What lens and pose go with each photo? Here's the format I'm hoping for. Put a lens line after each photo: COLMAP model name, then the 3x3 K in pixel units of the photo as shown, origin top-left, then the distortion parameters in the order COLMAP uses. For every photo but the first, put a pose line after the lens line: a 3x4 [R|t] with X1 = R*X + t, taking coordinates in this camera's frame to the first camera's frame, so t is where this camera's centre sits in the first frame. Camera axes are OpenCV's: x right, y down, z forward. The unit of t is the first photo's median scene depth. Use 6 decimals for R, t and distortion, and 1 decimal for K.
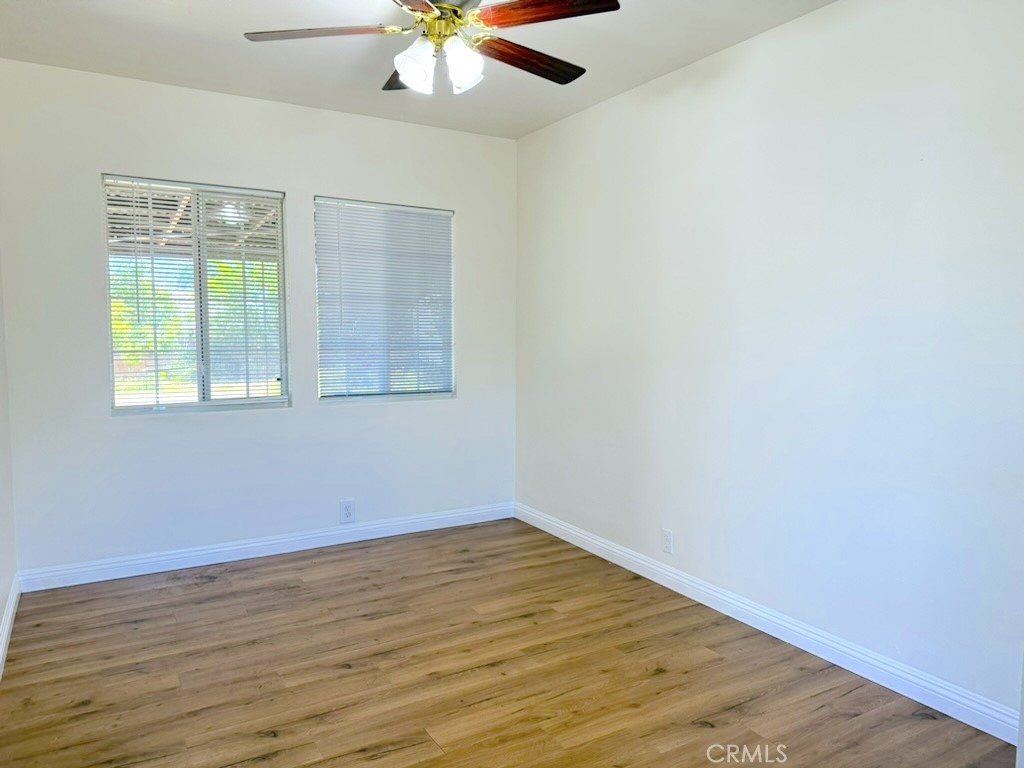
lens RADIAL K [[729.1, 0, 506.7], [0, 729.1, 385.8], [0, 0, 1]] dist [0.091621, -0.079833]
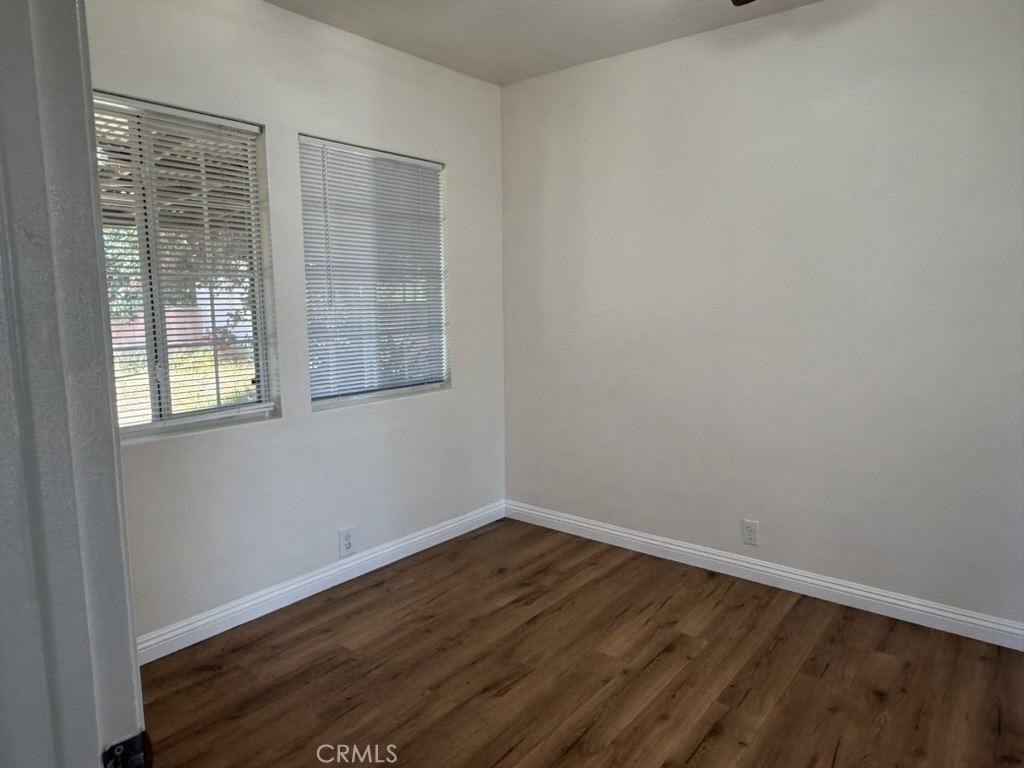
lens RADIAL K [[685.4, 0, 515.4], [0, 685.4, 376.6], [0, 0, 1]] dist [0.008339, 0.008548]
pose [[0.930495, -0.056552, 0.361914, -0.374574], [0.040280, 0.997816, 0.052356, -0.046132], [-0.364084, -0.034139, 0.930740, 0.310313]]
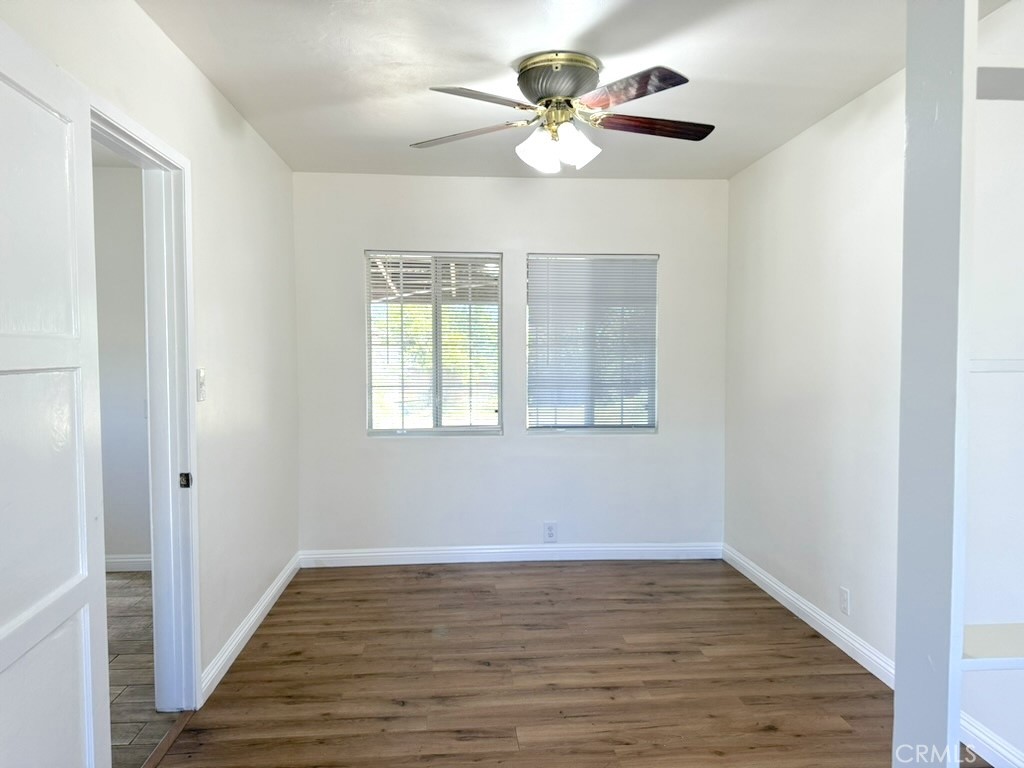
lens RADIAL K [[729.1, 0, 511.2], [0, 729.1, 377.3], [0, 0, 1]] dist [0.091621, -0.079833]
pose [[0.903163, 0.011010, -0.429157, 0.243914], [-0.032283, 0.998582, -0.042321, -0.016032], [0.428082, 0.052077, 0.902238, -0.036964]]
